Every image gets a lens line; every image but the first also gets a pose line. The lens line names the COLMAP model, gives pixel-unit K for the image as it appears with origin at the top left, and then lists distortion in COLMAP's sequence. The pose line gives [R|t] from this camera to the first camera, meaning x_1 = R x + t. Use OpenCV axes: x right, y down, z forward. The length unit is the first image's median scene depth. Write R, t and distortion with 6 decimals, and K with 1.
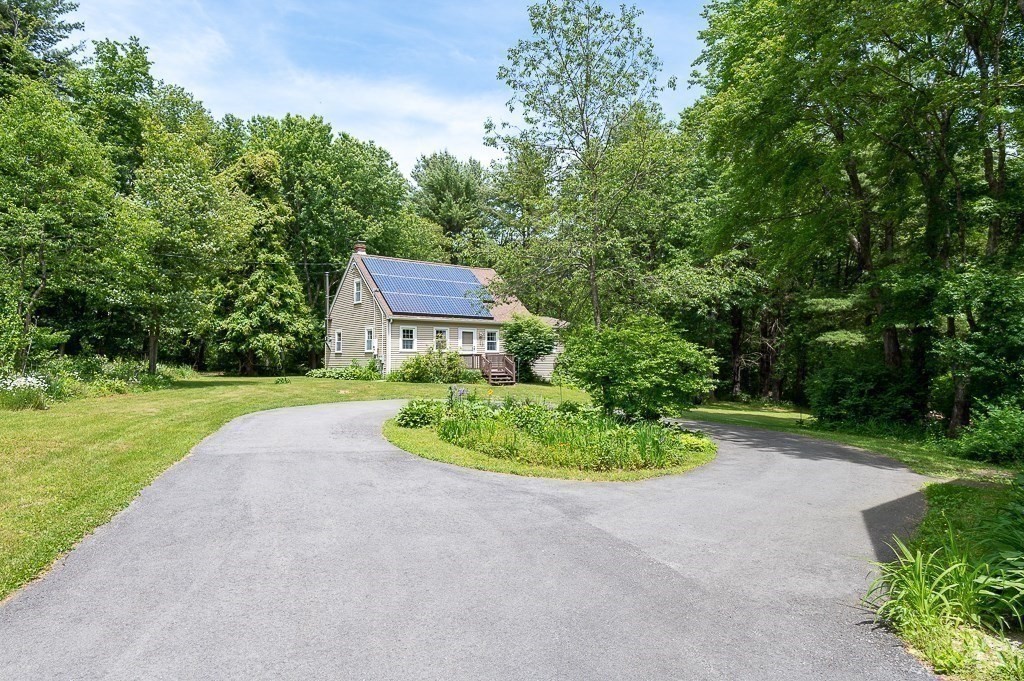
lens RADIAL K [[570.7, 0, 507.9], [0, 570.7, 336.4], [0, 0, 1]] dist [0.000497, 0.000023]
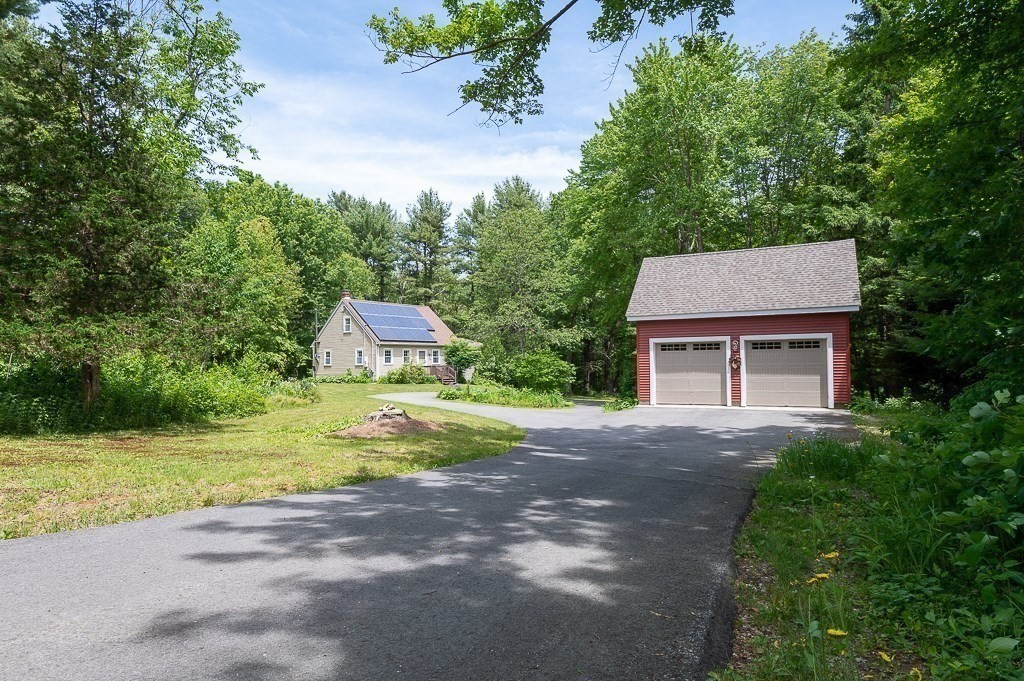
lens RADIAL K [[570.7, 0, 514.2], [0, 570.7, 344.5], [0, 0, 1]] dist [0.000497, 0.000023]
pose [[0.969040, -0.003044, 0.246886, -0.216267], [0.001983, 0.999988, 0.004546, -0.033468], [-0.246897, -0.003916, 0.969034, -0.574972]]
